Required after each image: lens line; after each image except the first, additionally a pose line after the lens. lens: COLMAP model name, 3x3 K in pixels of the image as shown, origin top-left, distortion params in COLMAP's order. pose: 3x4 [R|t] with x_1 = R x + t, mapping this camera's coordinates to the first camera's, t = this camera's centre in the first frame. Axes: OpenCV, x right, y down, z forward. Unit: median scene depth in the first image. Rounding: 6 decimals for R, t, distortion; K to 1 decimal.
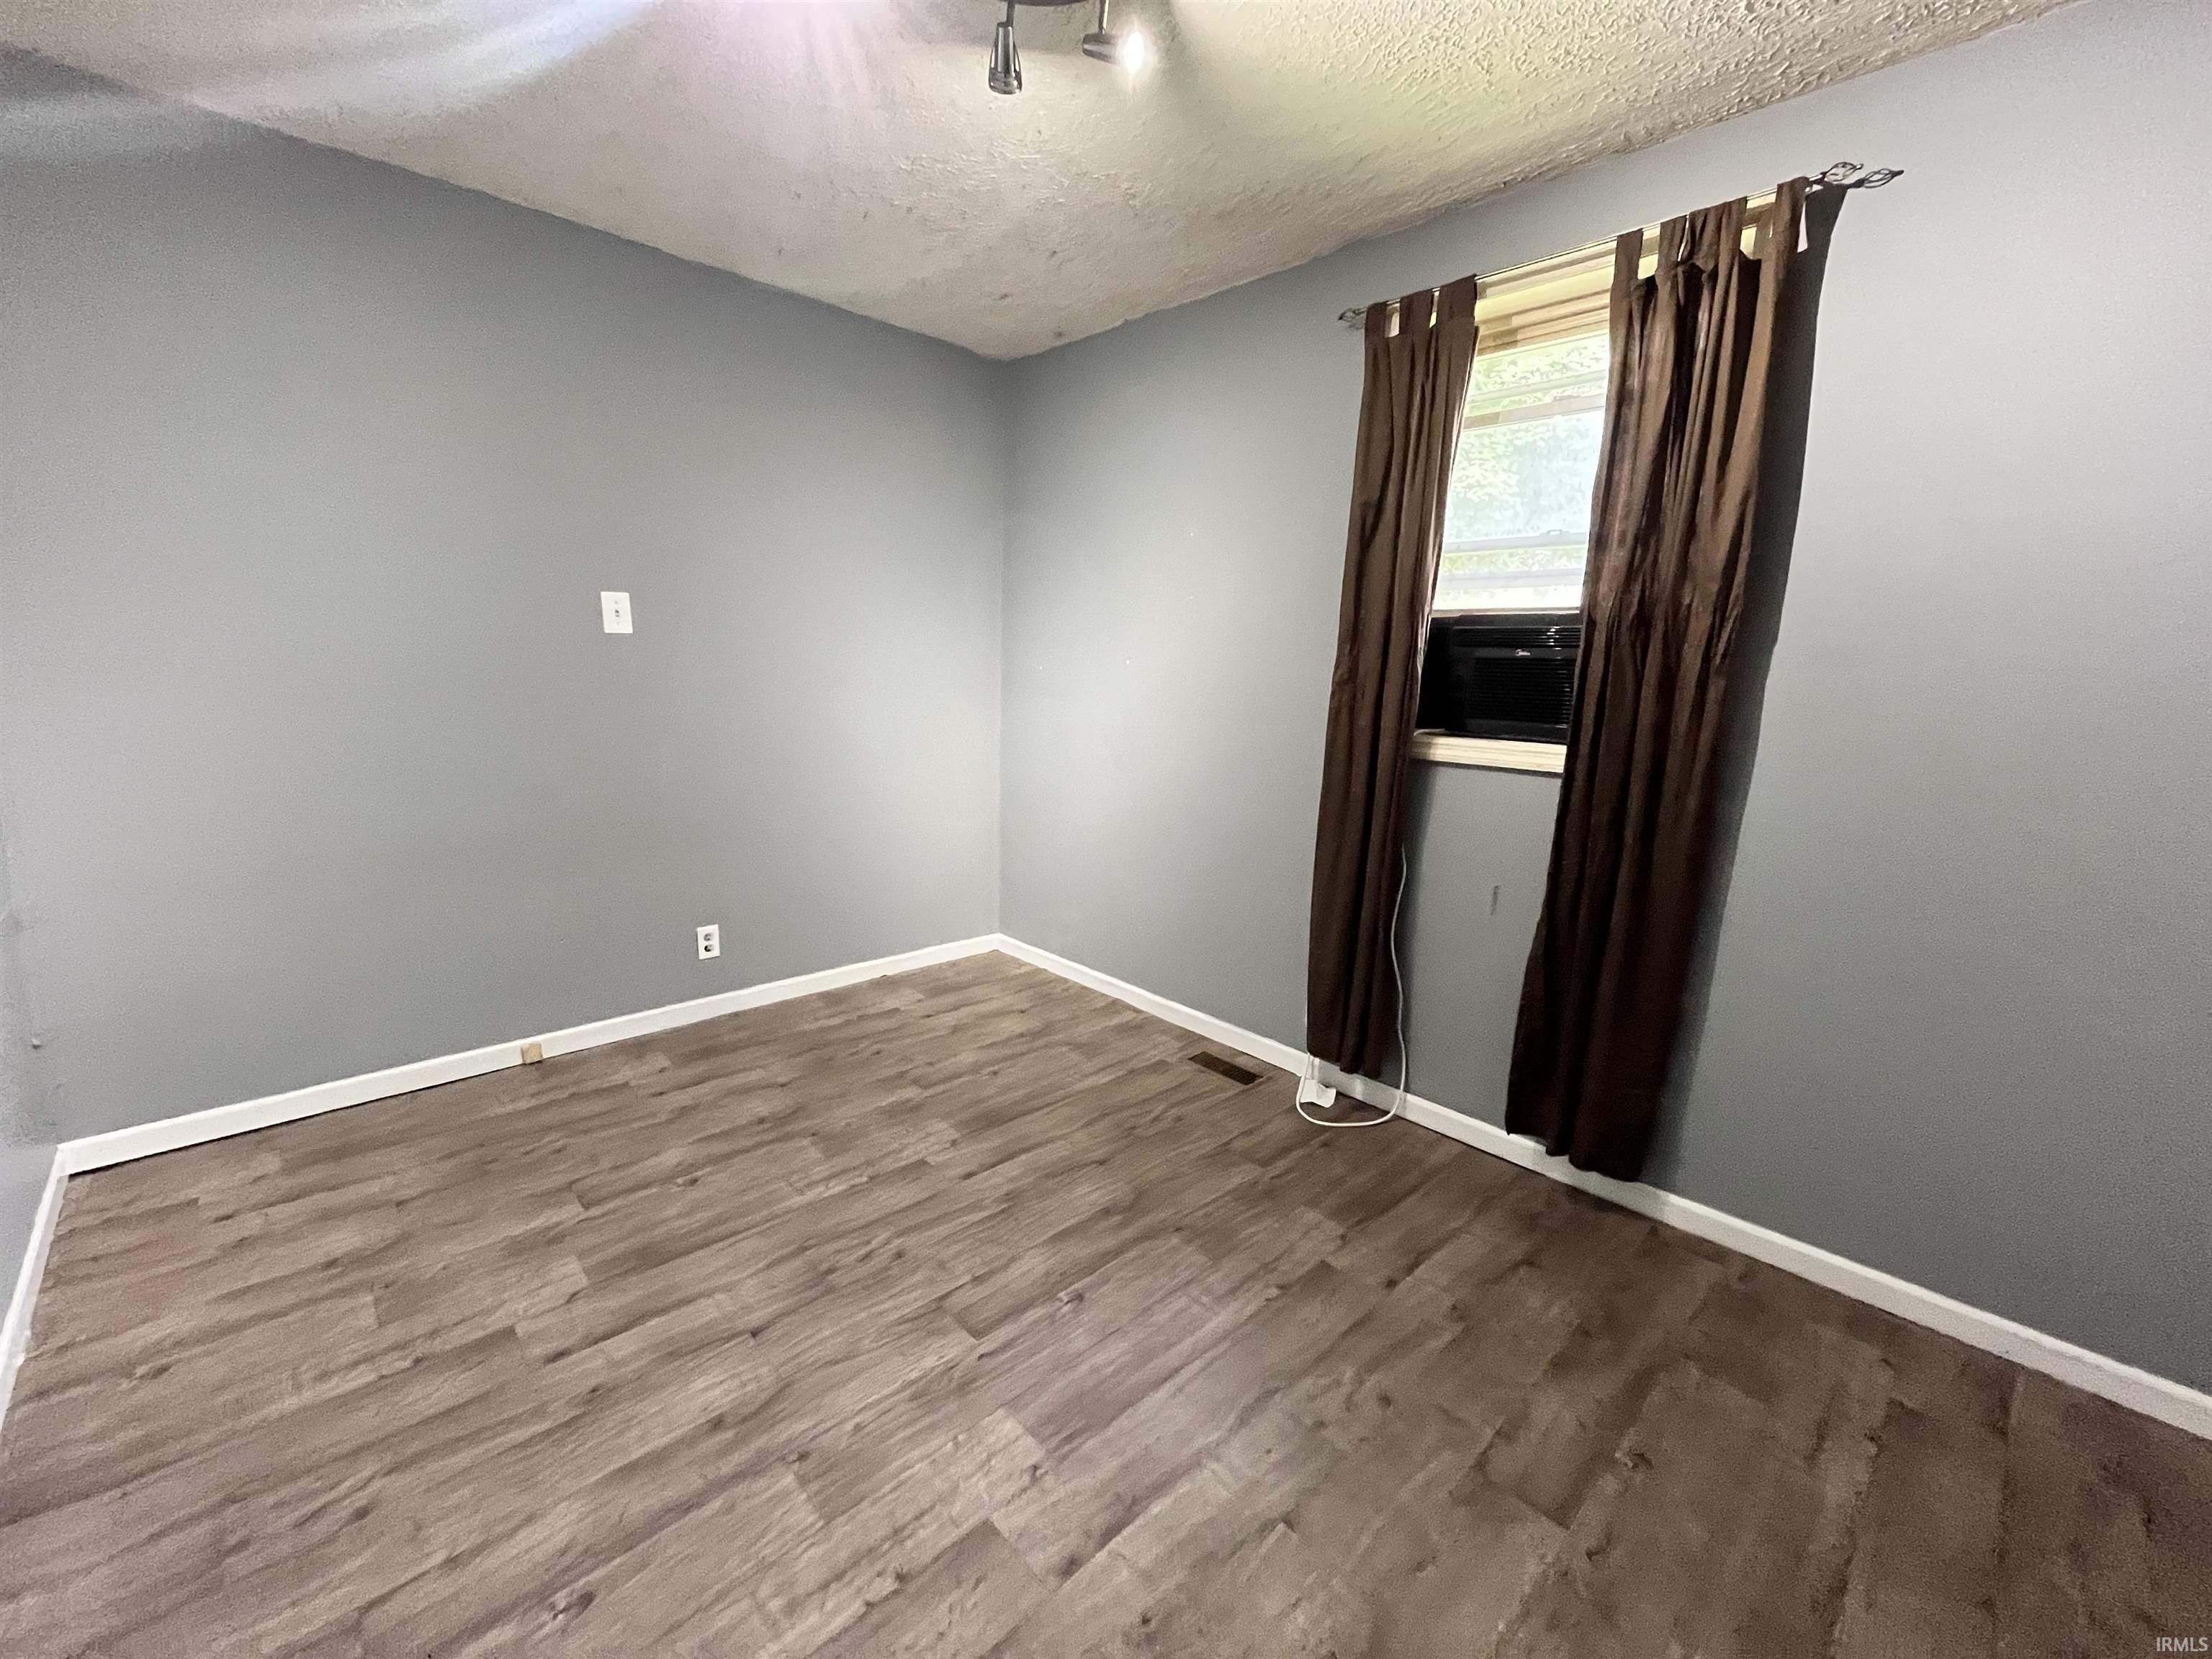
lens RADIAL K [[892.0, 0, 1106.0], [0, 892.0, 830.3], [0, 0, 1]] dist [-0.004221, -0.000197]
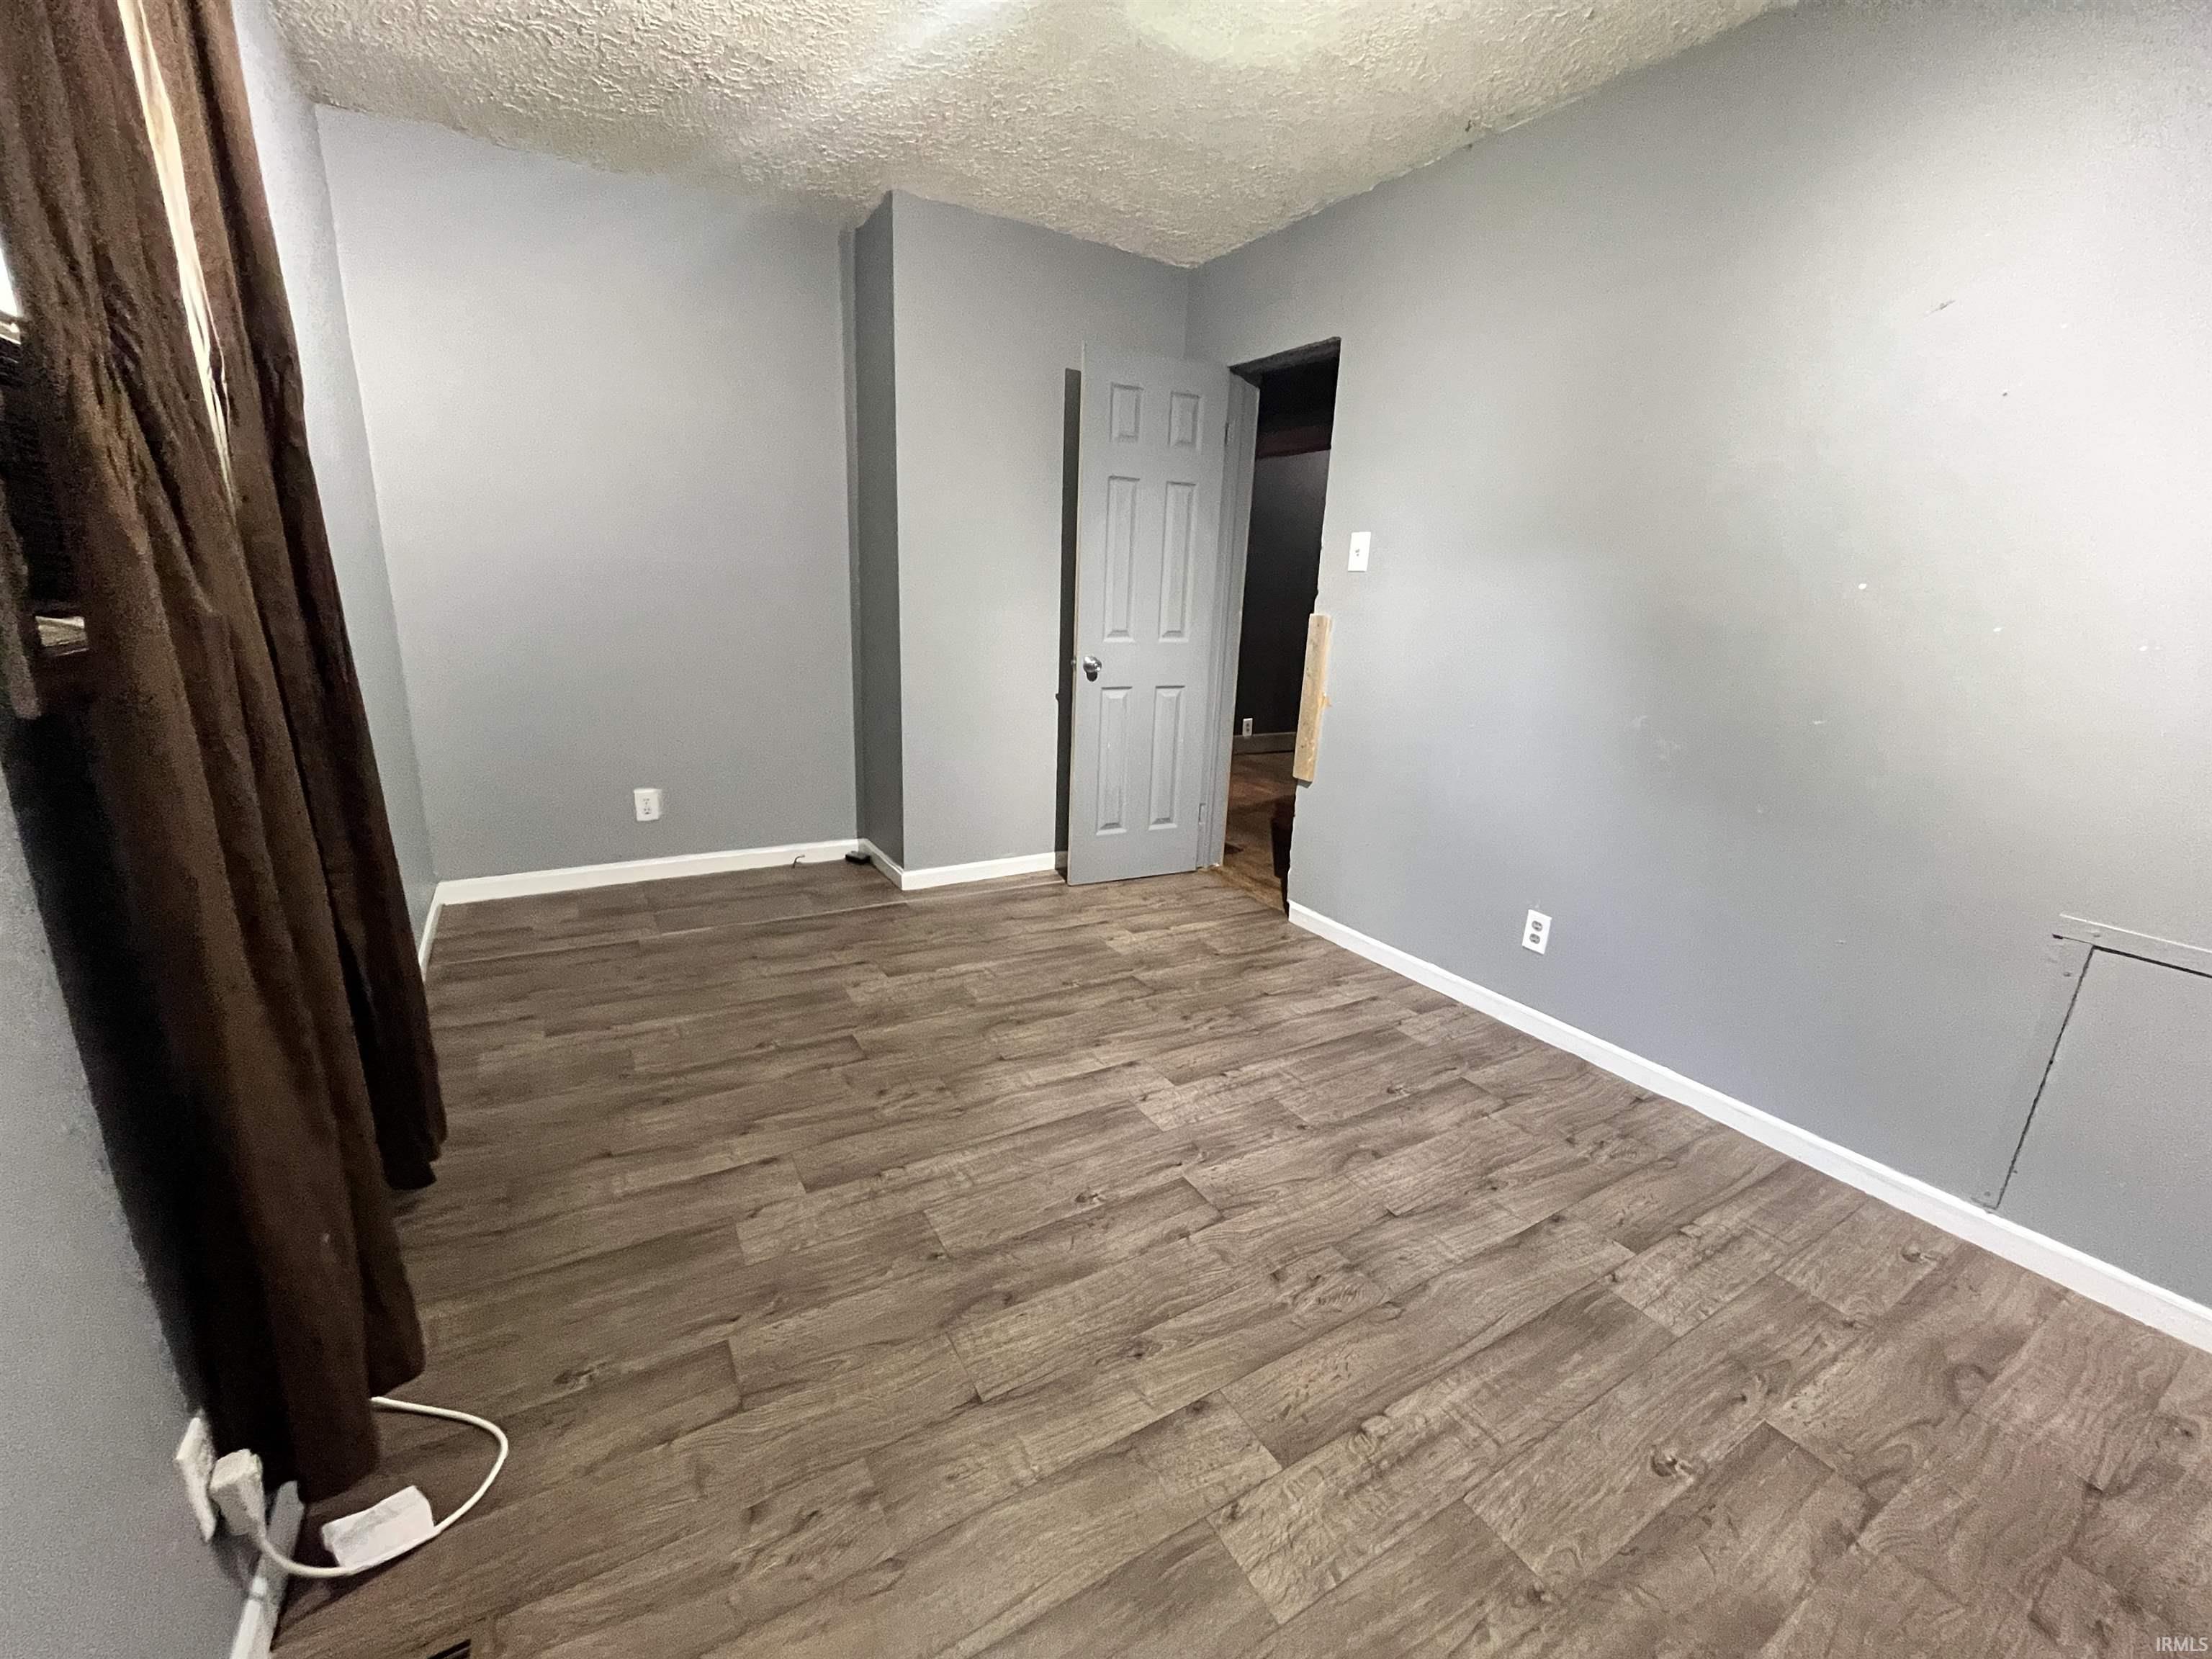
lens RADIAL K [[892.0, 0, 1100.9], [0, 892.0, 831.0], [0, 0, 1]] dist [-0.004221, -0.000197]
pose [[-0.972644, -0.131379, 0.191579, -0.190171], [-0.034918, 0.898025, 0.438557, -0.282786], [-0.229660, 0.419871, -0.878046, 1.718956]]
